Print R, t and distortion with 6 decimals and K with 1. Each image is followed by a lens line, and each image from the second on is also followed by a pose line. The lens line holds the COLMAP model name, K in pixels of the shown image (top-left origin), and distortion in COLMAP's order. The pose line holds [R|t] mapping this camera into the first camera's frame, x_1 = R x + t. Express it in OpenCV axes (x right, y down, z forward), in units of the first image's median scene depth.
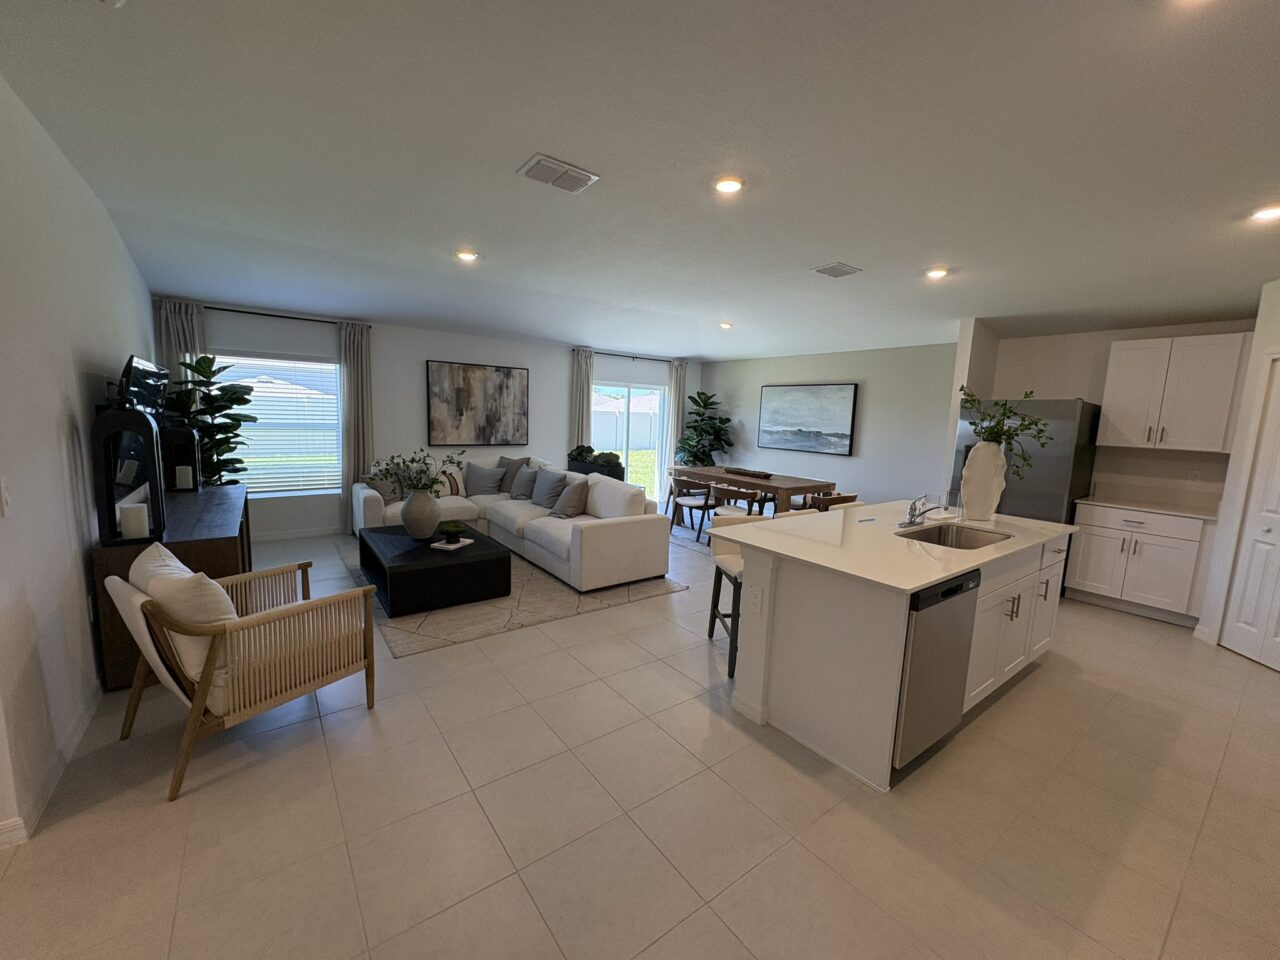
lens RADIAL K [[509.7, 0, 640.9], [0, 509.7, 481.2], [0, 0, 1]] dist [-0.007772, 0.000546]
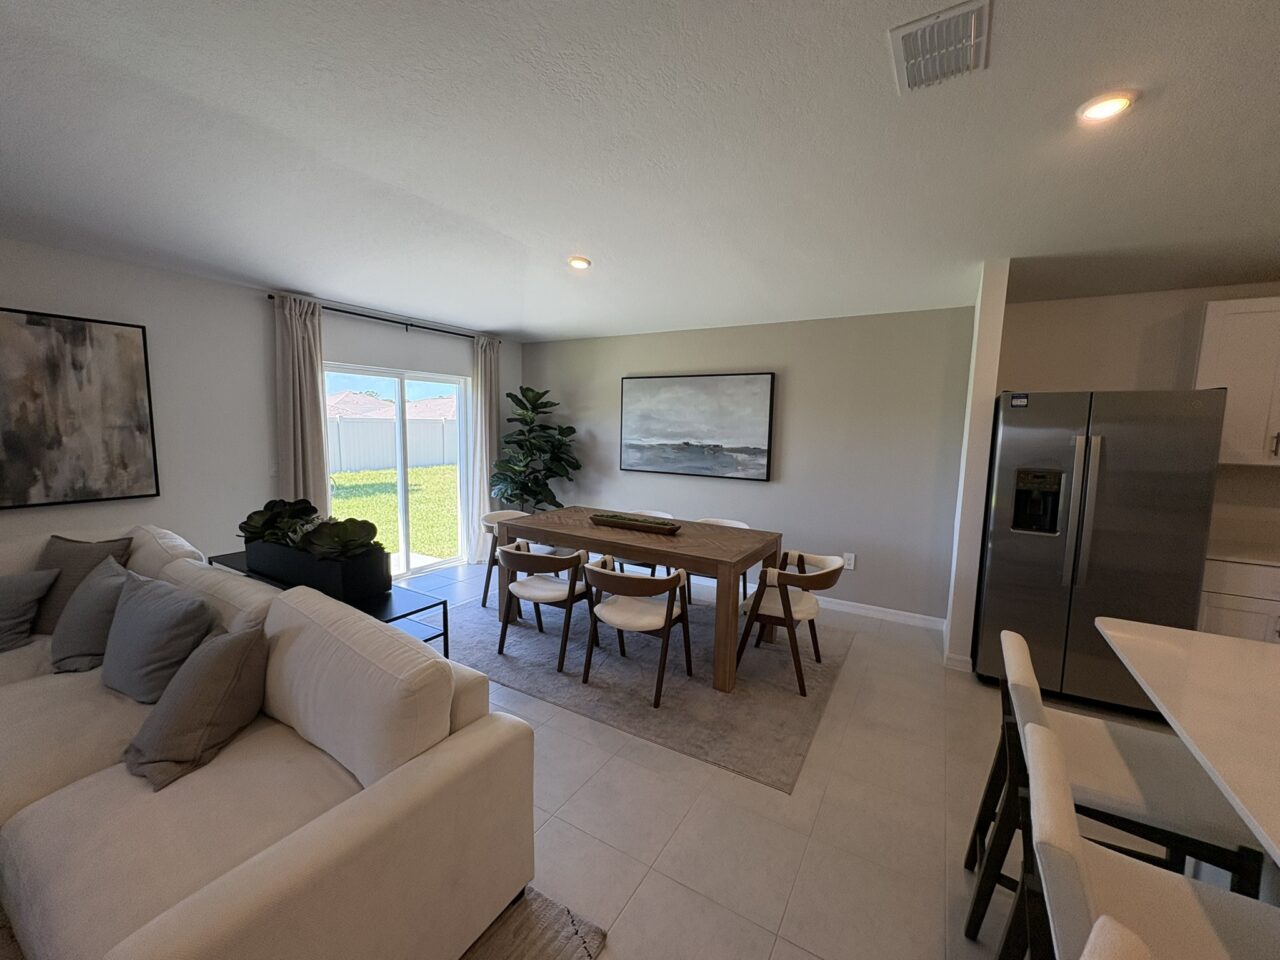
lens RADIAL K [[509.7, 0, 645.7], [0, 509.7, 480.3], [0, 0, 1]] dist [-0.007772, 0.000546]
pose [[0.921014, -0.058527, 0.385108, 0.003672], [0.062725, 0.998029, 0.001664, -0.057893], [-0.384447, 0.022624, 0.922870, 0.413835]]
